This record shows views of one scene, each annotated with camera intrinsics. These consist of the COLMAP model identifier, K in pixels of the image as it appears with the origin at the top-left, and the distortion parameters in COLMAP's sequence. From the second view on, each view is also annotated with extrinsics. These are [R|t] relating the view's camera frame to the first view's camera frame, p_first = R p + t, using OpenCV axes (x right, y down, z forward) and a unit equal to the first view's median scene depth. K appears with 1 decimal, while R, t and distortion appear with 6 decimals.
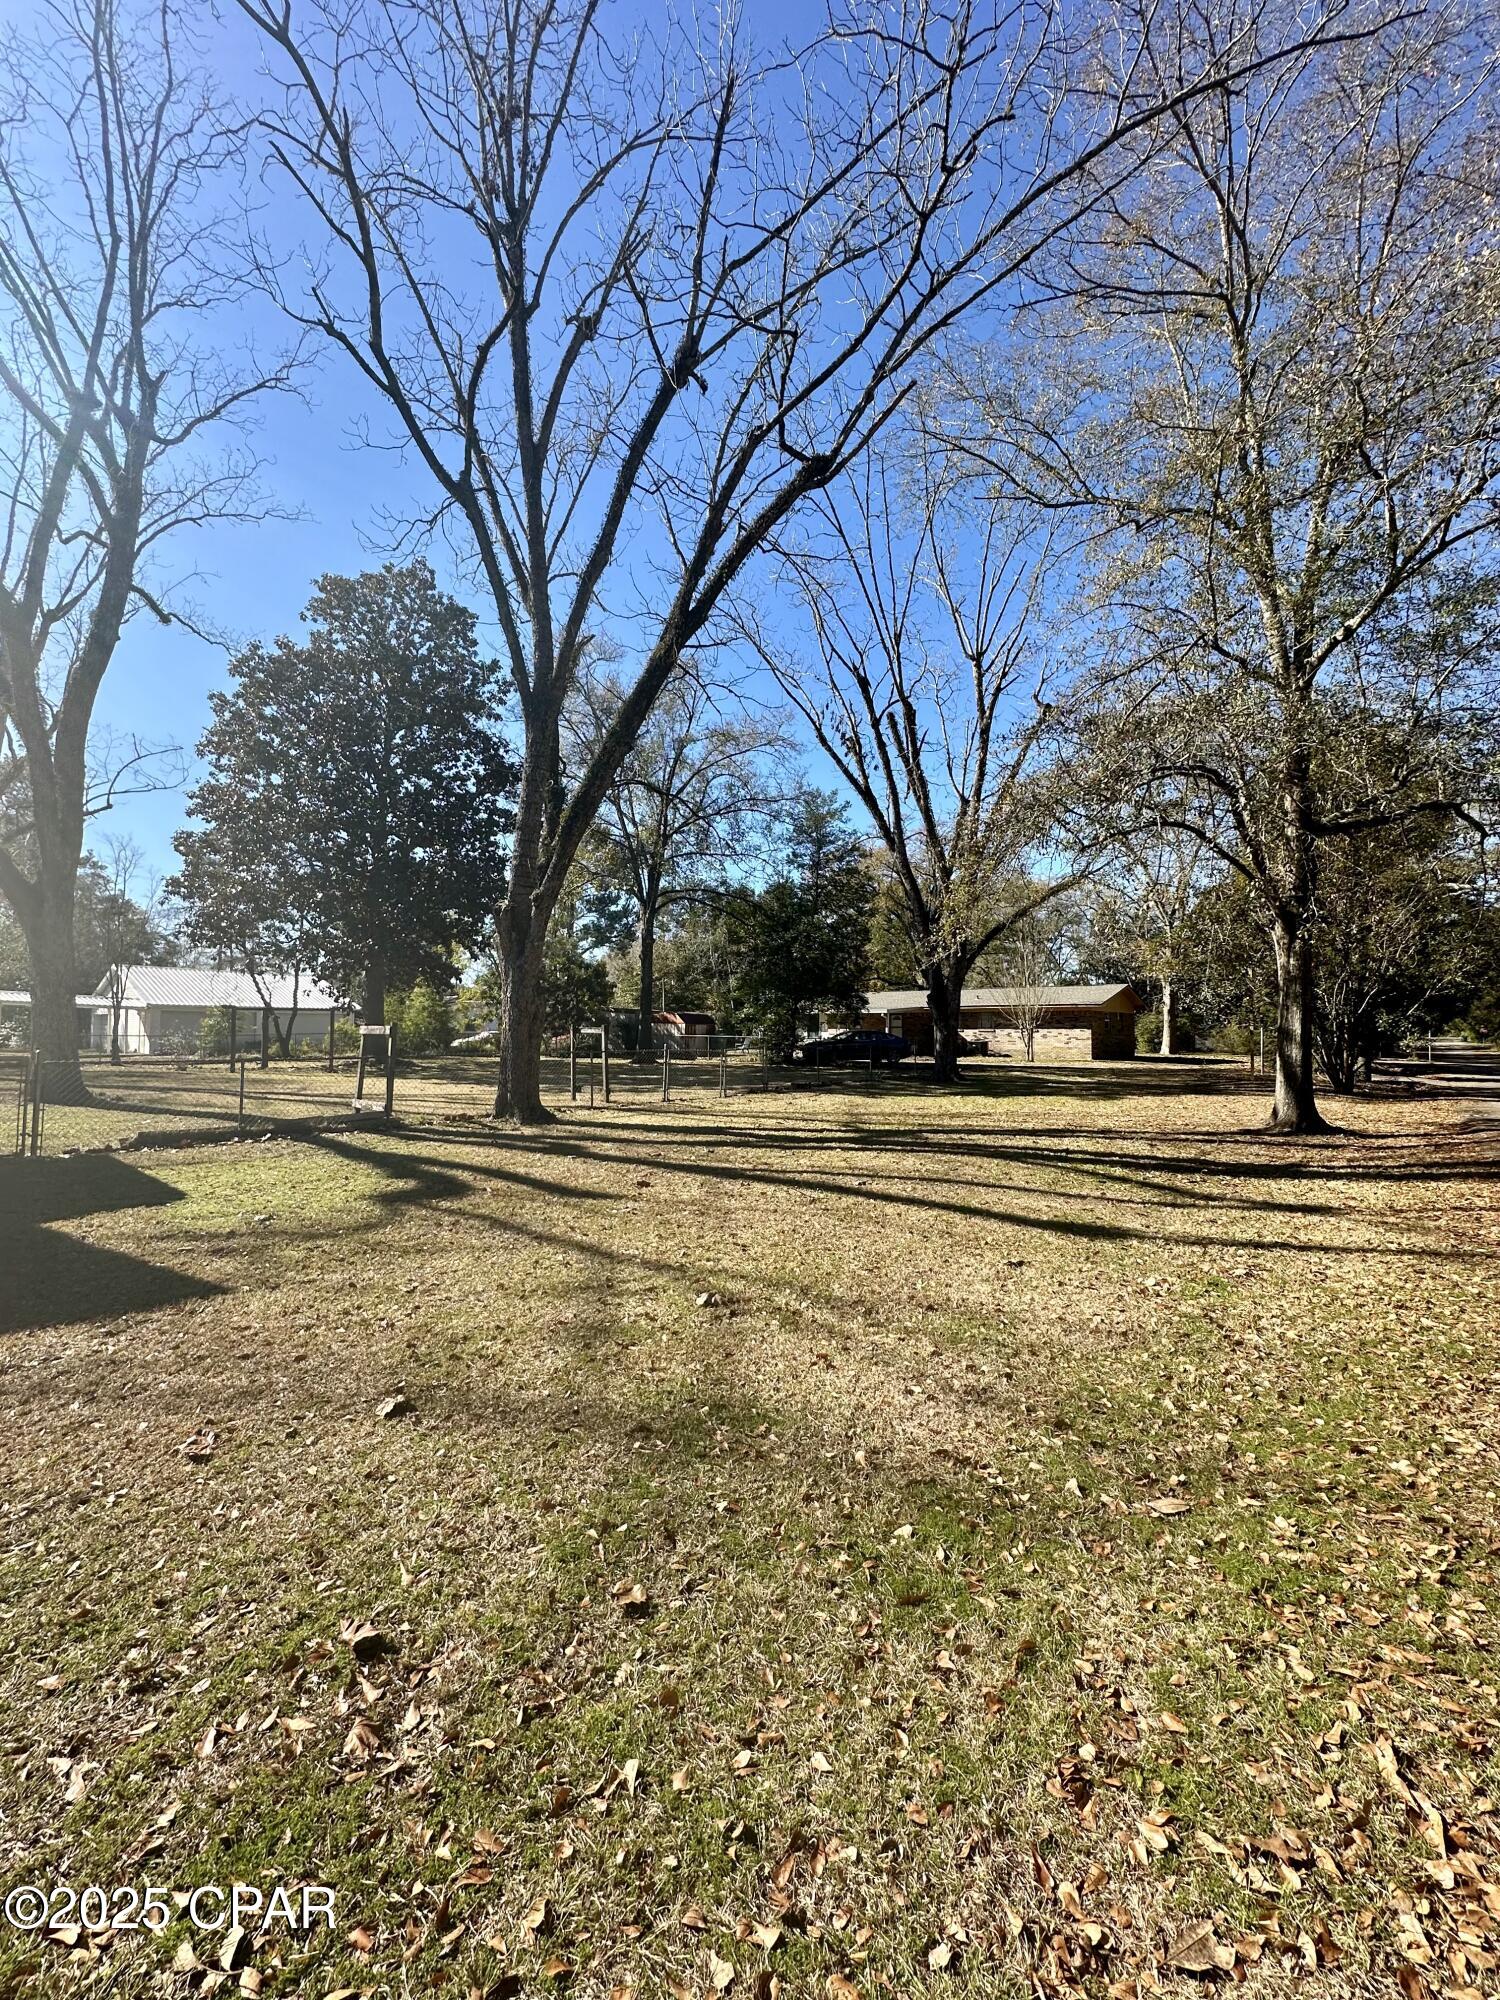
lens RADIAL K [[843.8, 0, 745.0], [0, 843.8, 1004.1], [0, 0, 1]] dist [-0.001349, -0.000016]
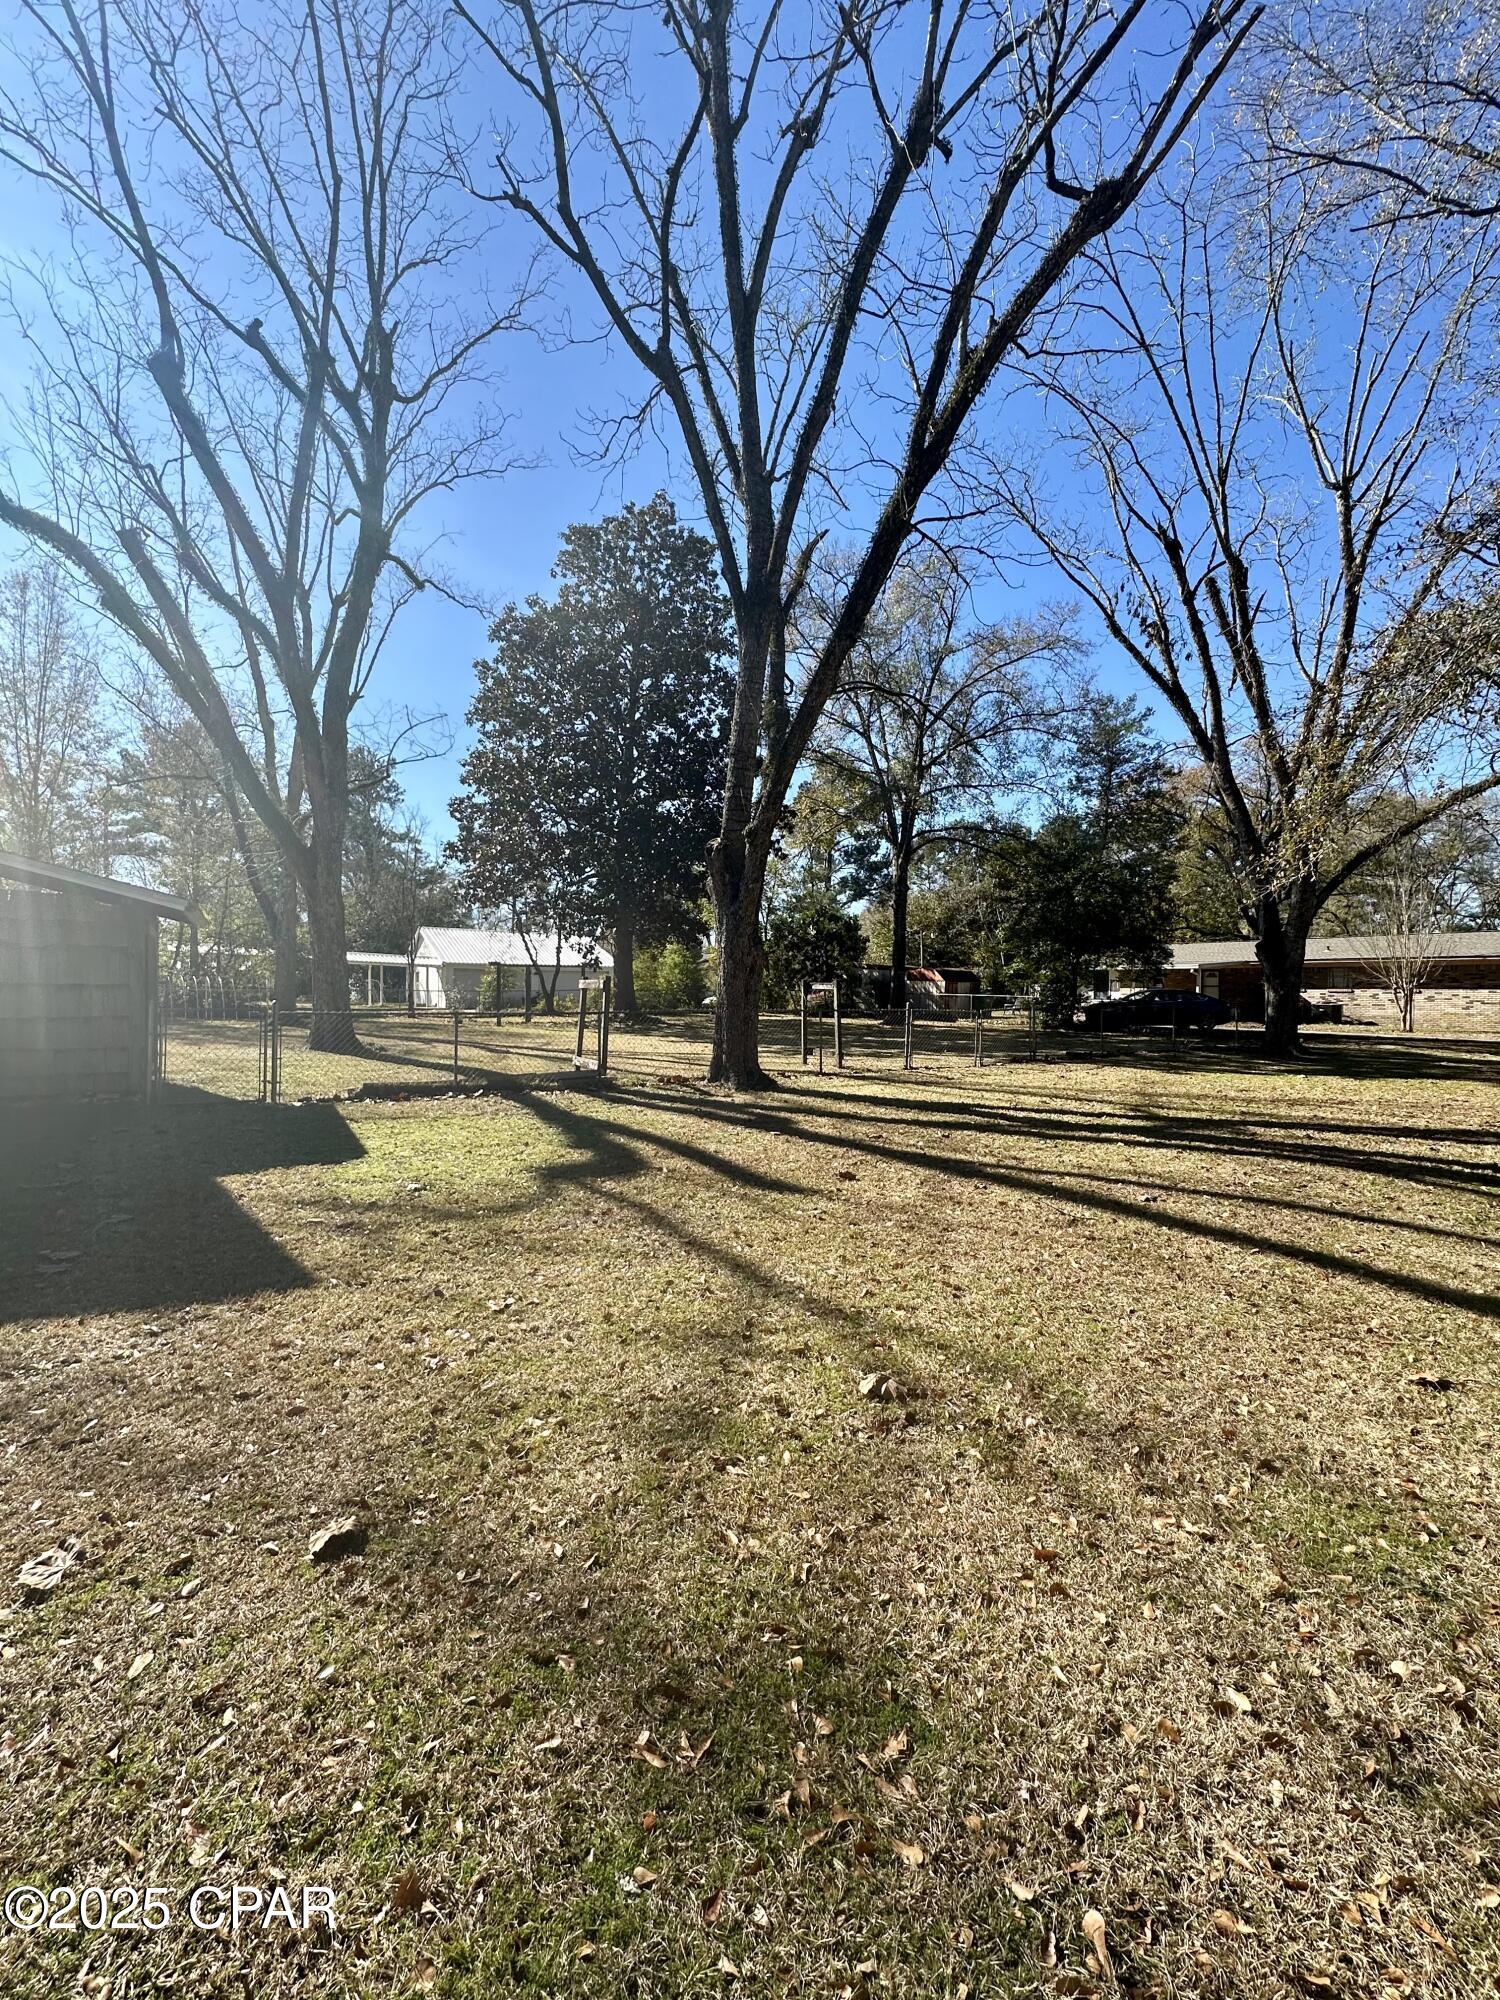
lens RADIAL K [[843.8, 0, 745.0], [0, 843.8, 1004.1], [0, 0, 1]] dist [-0.001349, -0.000016]
pose [[0.946906, 0.010669, -0.321334, 0.020748], [0.004200, 0.998953, 0.045546, 0.007710], [0.321484, -0.044478, 0.945870, 0.113623]]
